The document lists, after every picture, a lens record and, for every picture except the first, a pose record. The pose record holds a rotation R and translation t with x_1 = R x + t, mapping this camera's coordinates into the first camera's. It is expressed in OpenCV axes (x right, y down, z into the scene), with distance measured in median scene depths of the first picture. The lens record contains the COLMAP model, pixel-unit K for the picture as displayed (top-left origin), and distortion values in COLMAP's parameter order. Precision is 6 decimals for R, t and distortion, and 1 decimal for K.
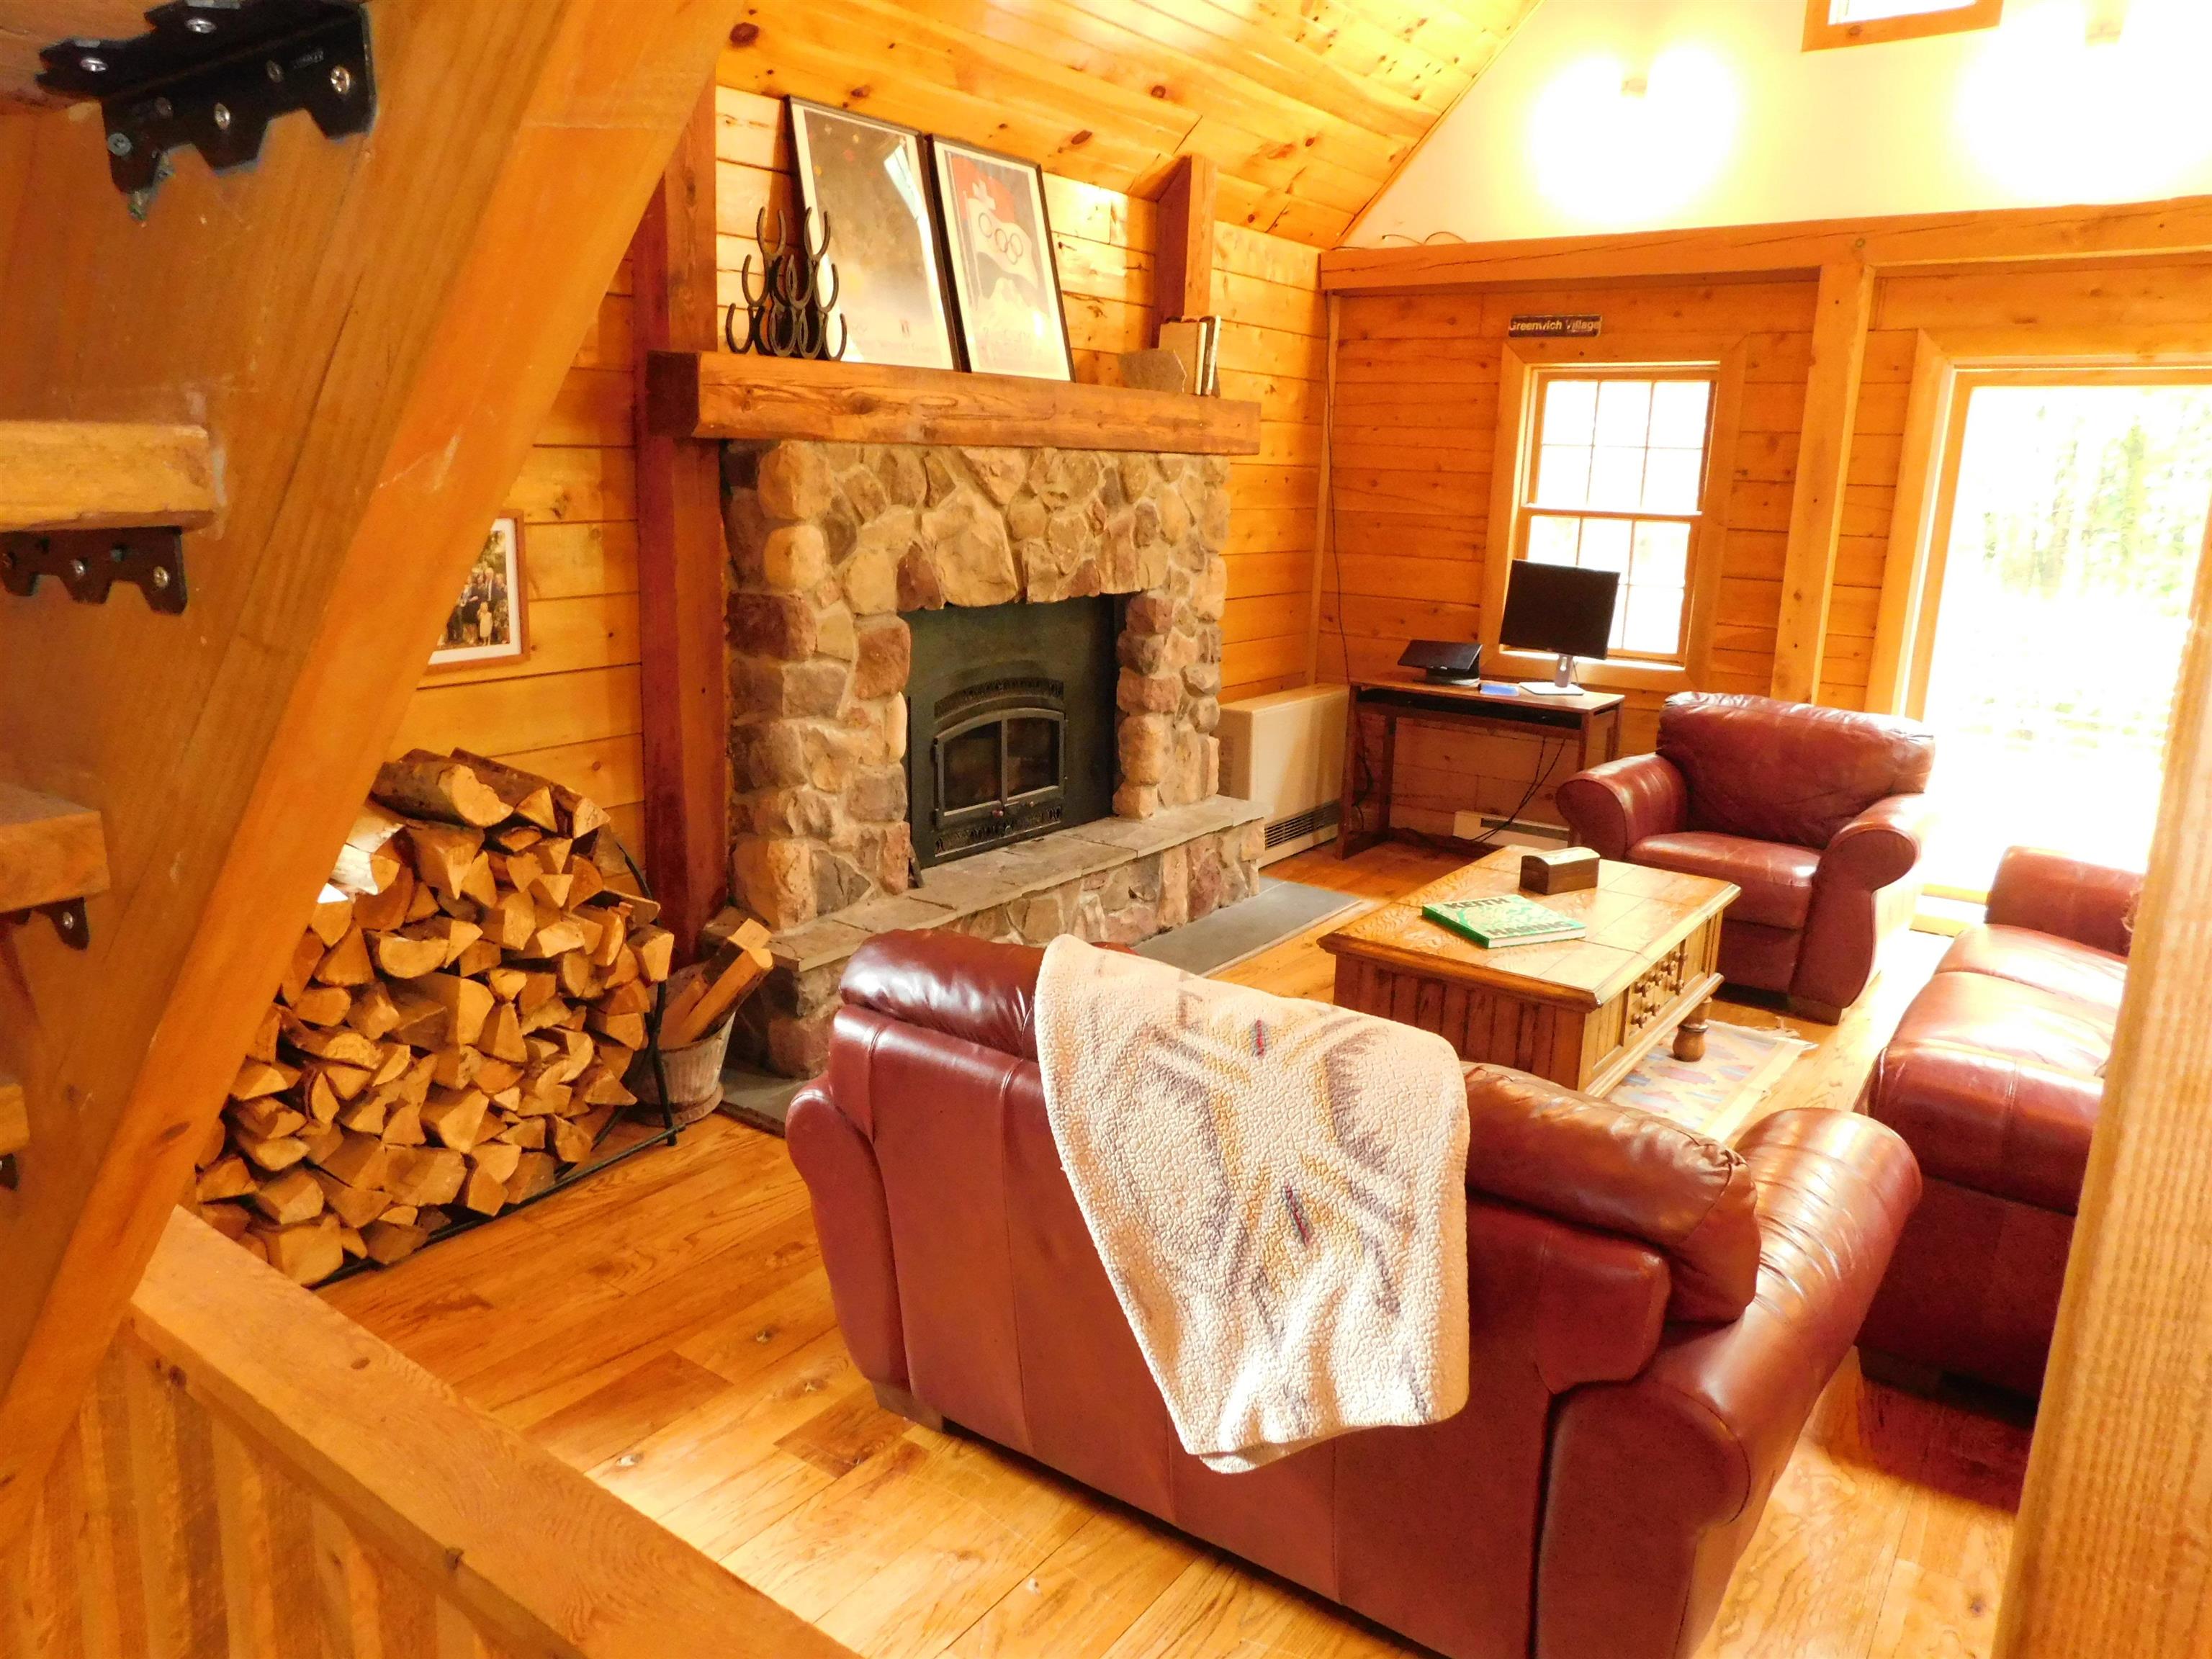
lens RADIAL K [[1533.7, 0, 1106.0], [0, 1533.7, 829.5], [0, 0, 1]] dist [-0.078062, 0.069066]
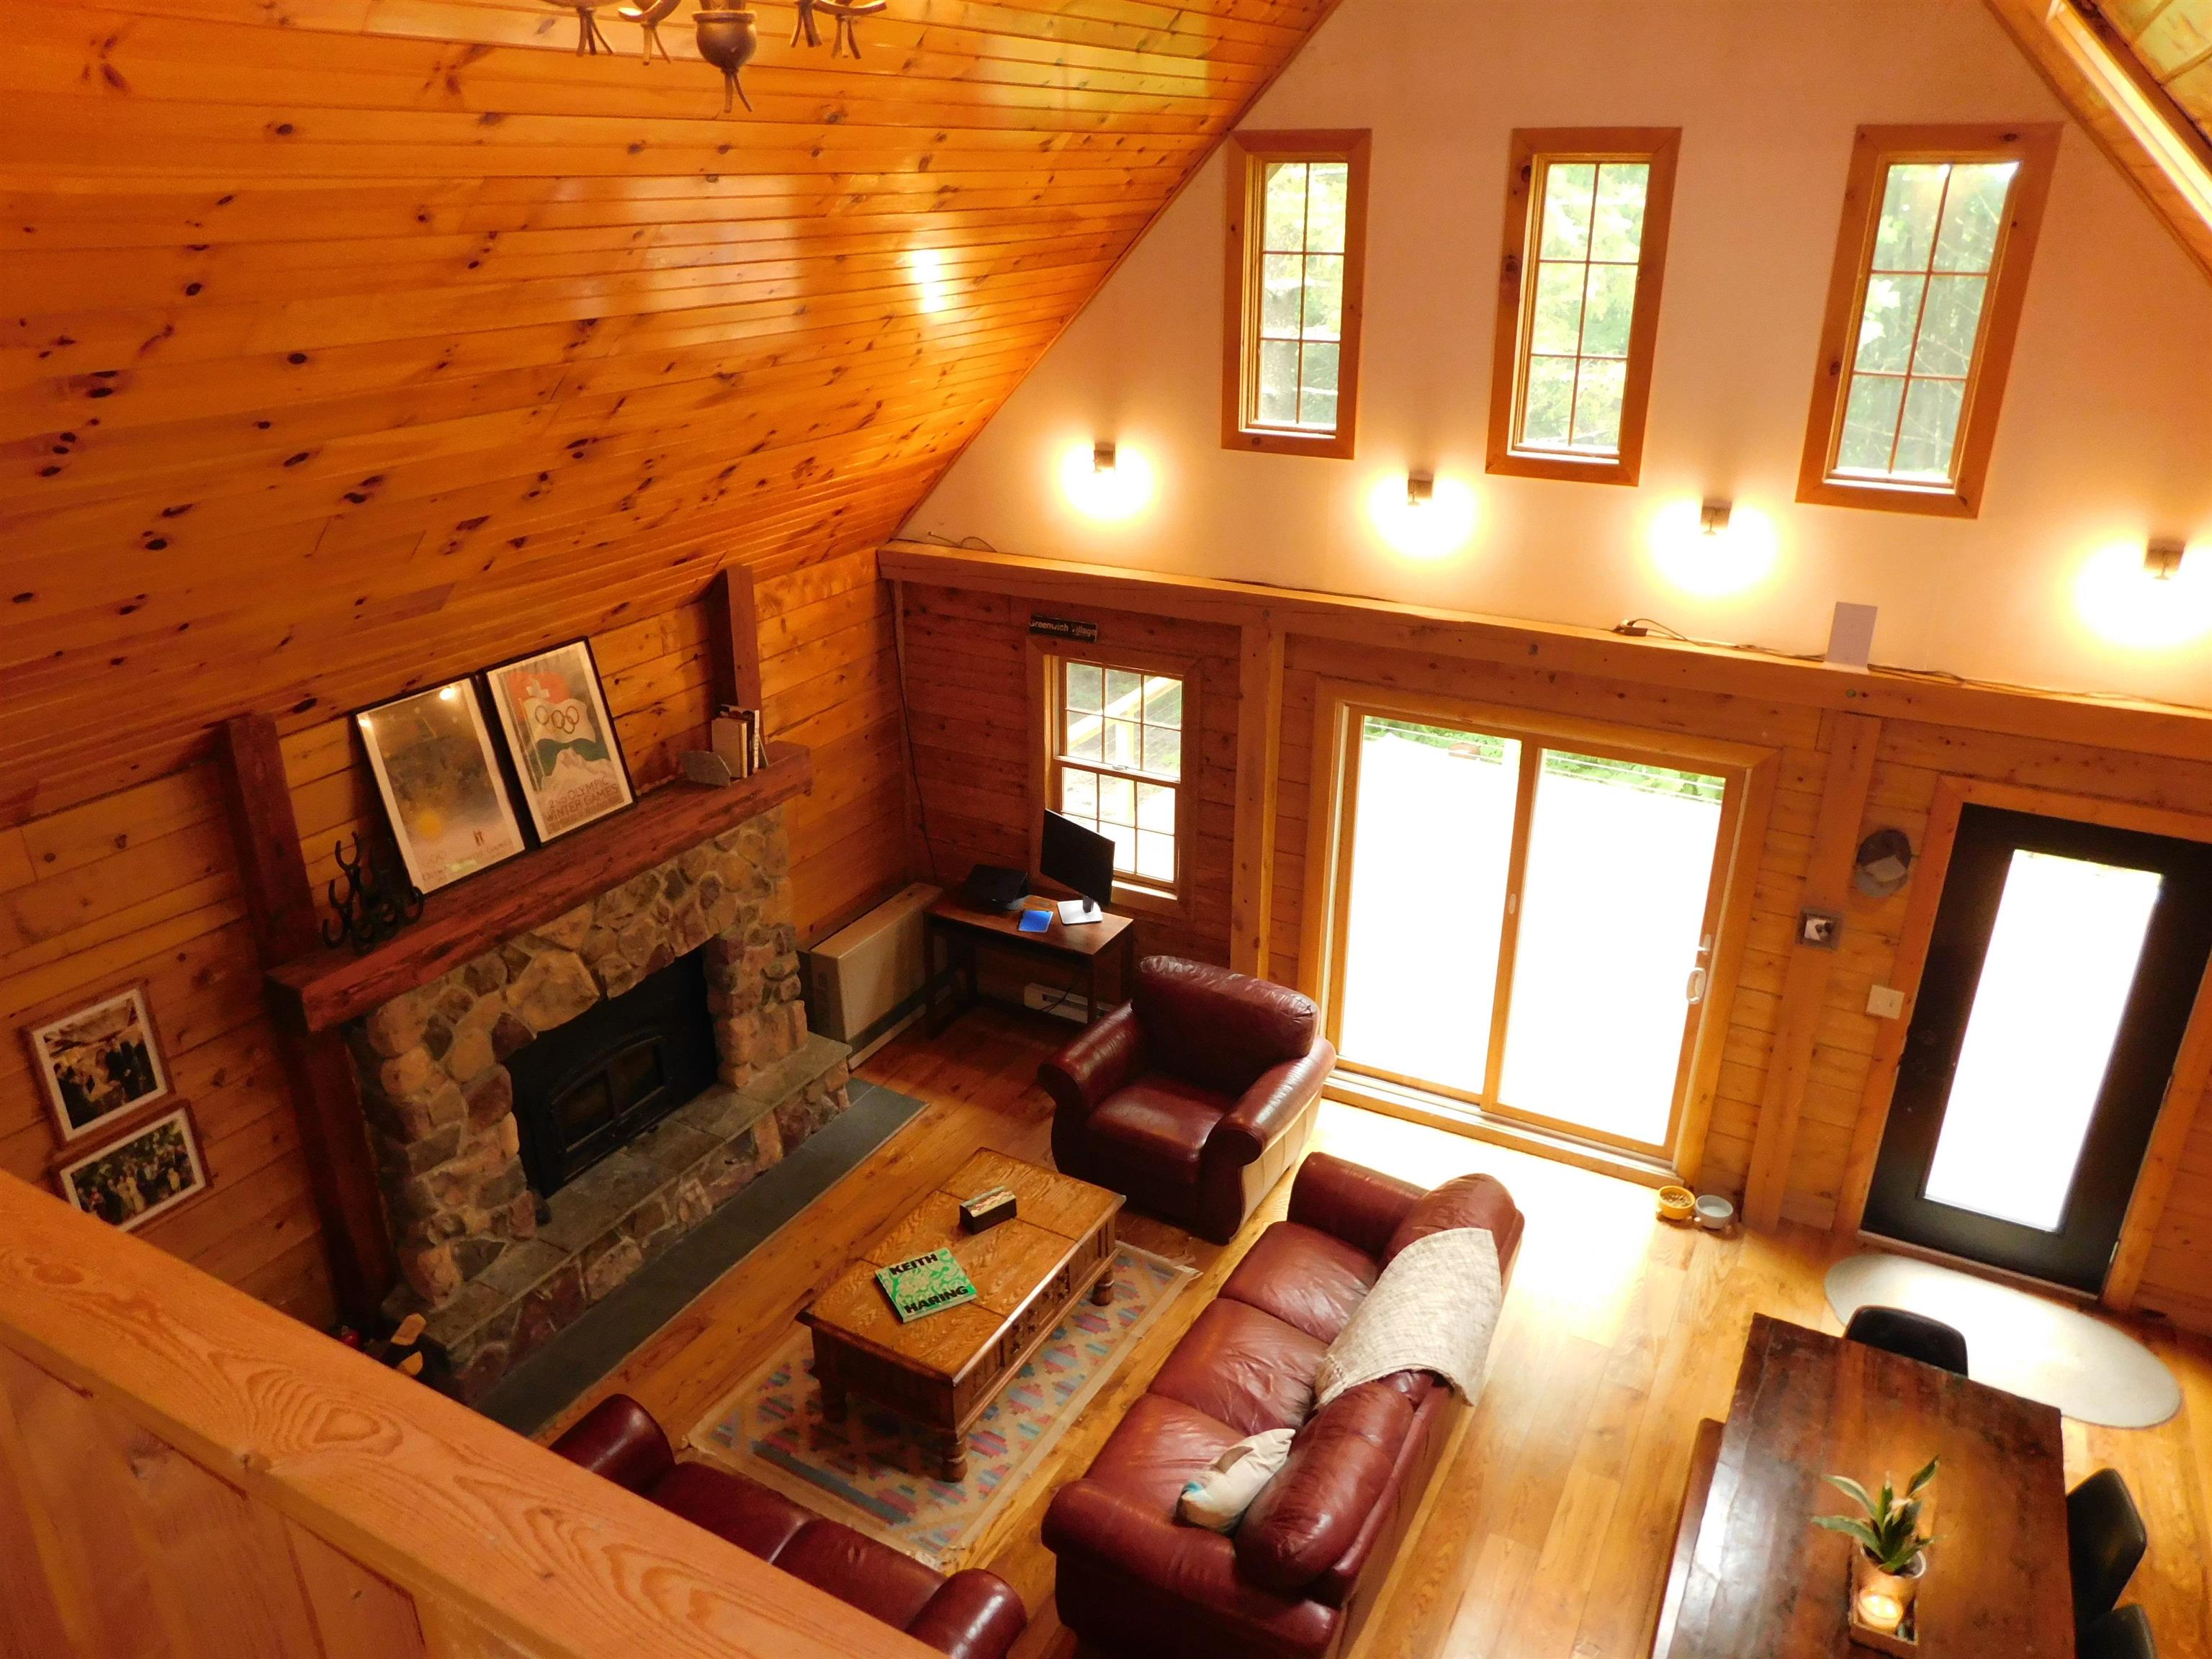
lens RADIAL K [[1533.7, 0, 1106.0], [0, 1533.7, 829.5], [0, 0, 1]] dist [-0.078062, 0.069066]
pose [[0.992922, -0.072148, 0.094338, 0.239241], [0.055333, 0.983877, 0.170071, -0.450106], [-0.105087, -0.163647, 0.980906, -0.285654]]
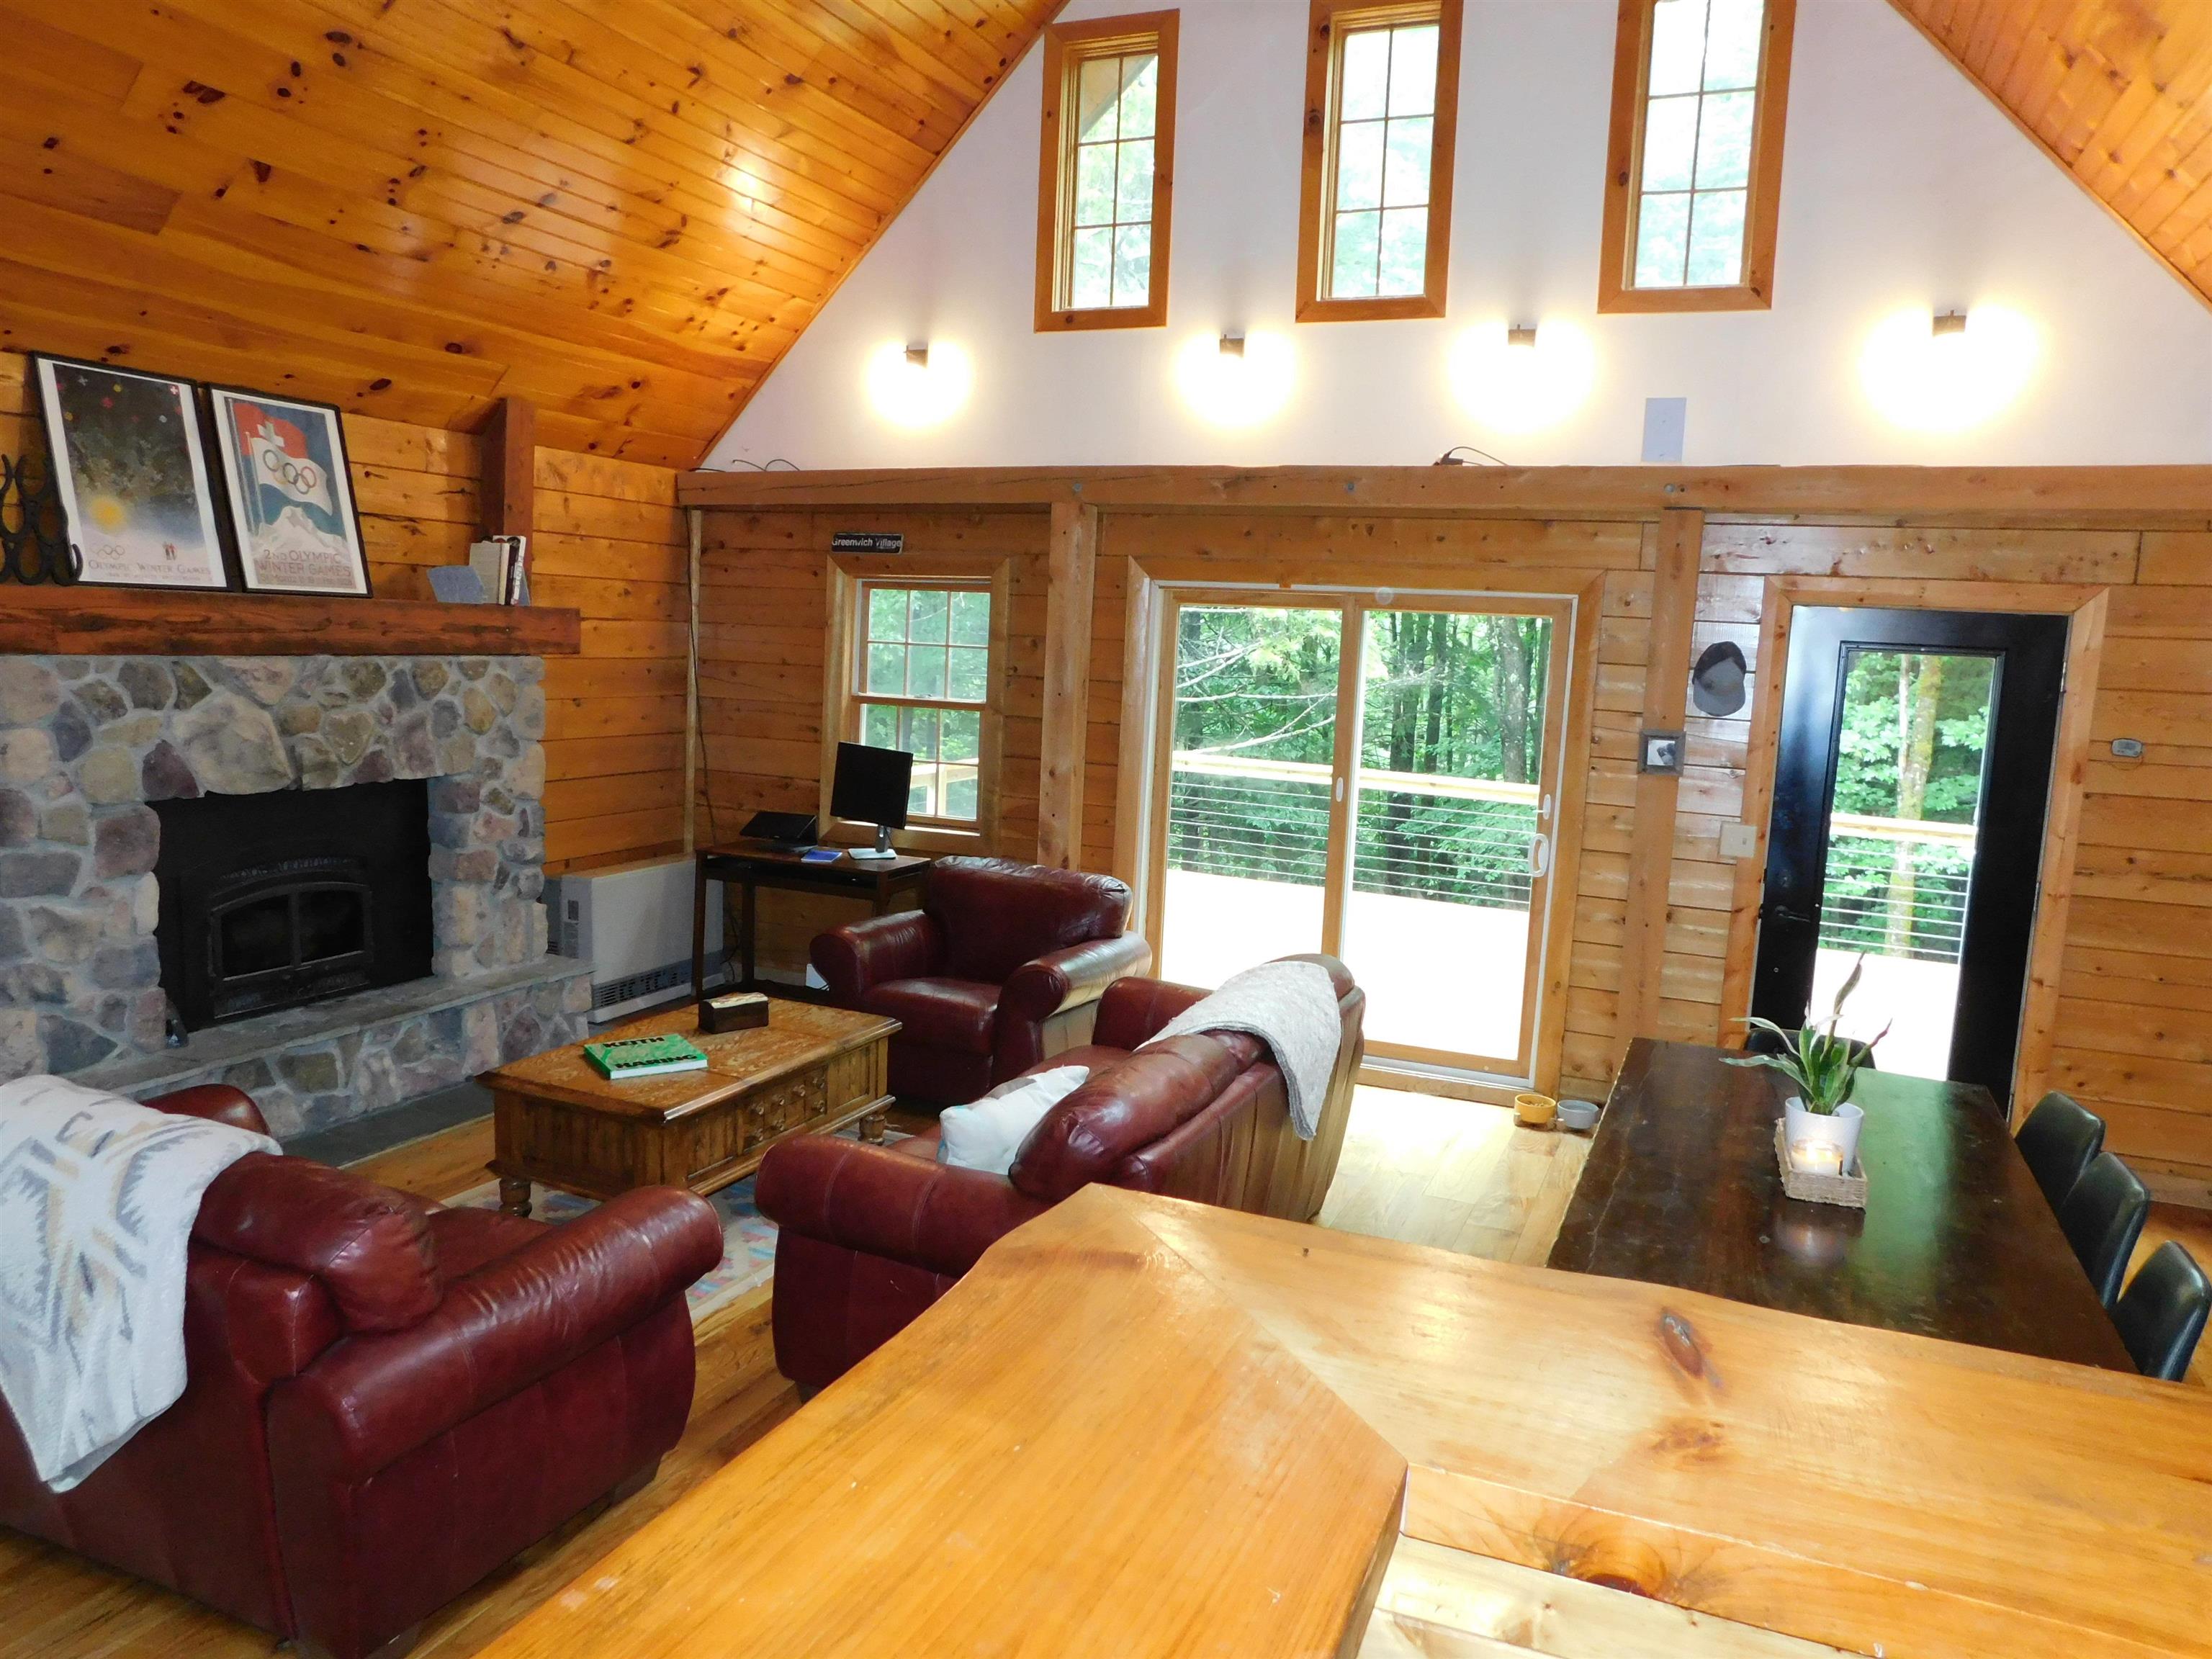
lens RADIAL K [[1533.7, 0, 1106.0], [0, 1533.7, 829.5], [0, 0, 1]] dist [-0.078062, 0.069066]
pose [[0.977379, -0.010880, 0.211217, 0.266409], [0.031896, 0.994836, -0.096351, 0.006945], [-0.209078, 0.100908, 0.972679, -0.187174]]
